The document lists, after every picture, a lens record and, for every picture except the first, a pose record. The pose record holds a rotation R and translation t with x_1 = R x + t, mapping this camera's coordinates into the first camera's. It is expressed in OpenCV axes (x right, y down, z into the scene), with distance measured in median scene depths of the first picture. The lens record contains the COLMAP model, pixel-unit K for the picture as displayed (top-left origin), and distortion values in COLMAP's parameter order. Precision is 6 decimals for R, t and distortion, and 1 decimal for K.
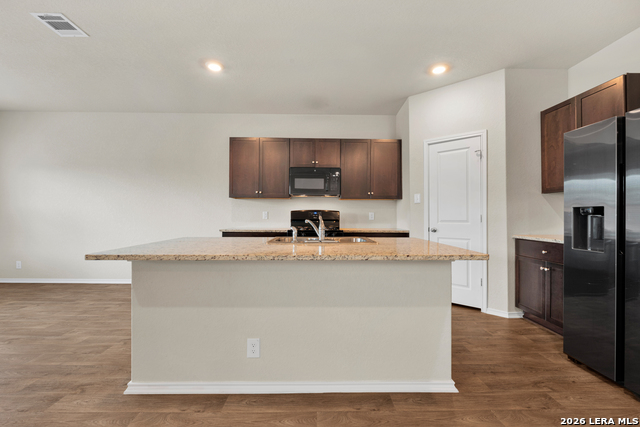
lens RADIAL K [[280.5, 0, 321.4], [0, 280.5, 215.8], [0, 0, 1]] dist [-0.017437, -0.001519]
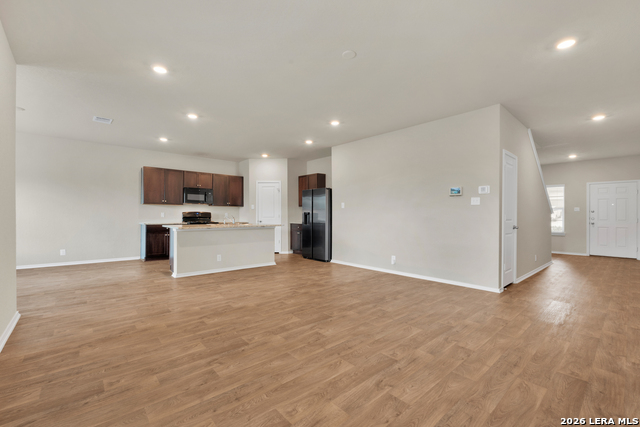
lens RADIAL K [[280.5, 0, 325.1], [0, 280.5, 213.7], [0, 0, 1]] dist [-0.017437, -0.001519]
pose [[0.774613, 0.004512, 0.632419, -0.651243], [-0.000093, 0.999975, -0.007021, 0.005679], [-0.632436, 0.005380, 0.774594, -1.127426]]
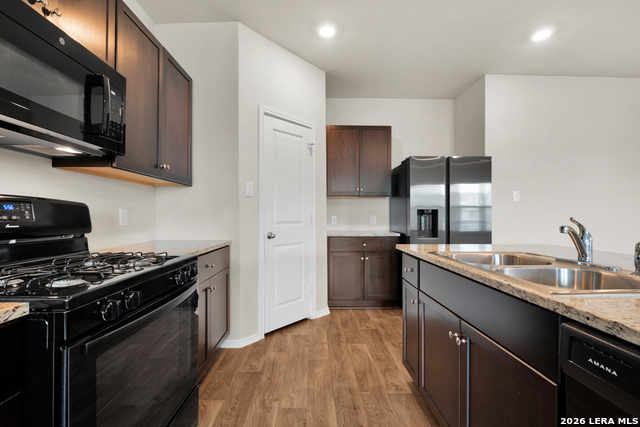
lens RADIAL K [[280.5, 0, 314.0], [0, 280.5, 213.9], [0, 0, 1]] dist [-0.017437, -0.001519]
pose [[0.014523, 0.001556, 0.999893, -0.331676], [0.001981, 0.999997, -0.001585, -0.003566], [-0.999893, 0.002004, 0.014519, 0.916307]]
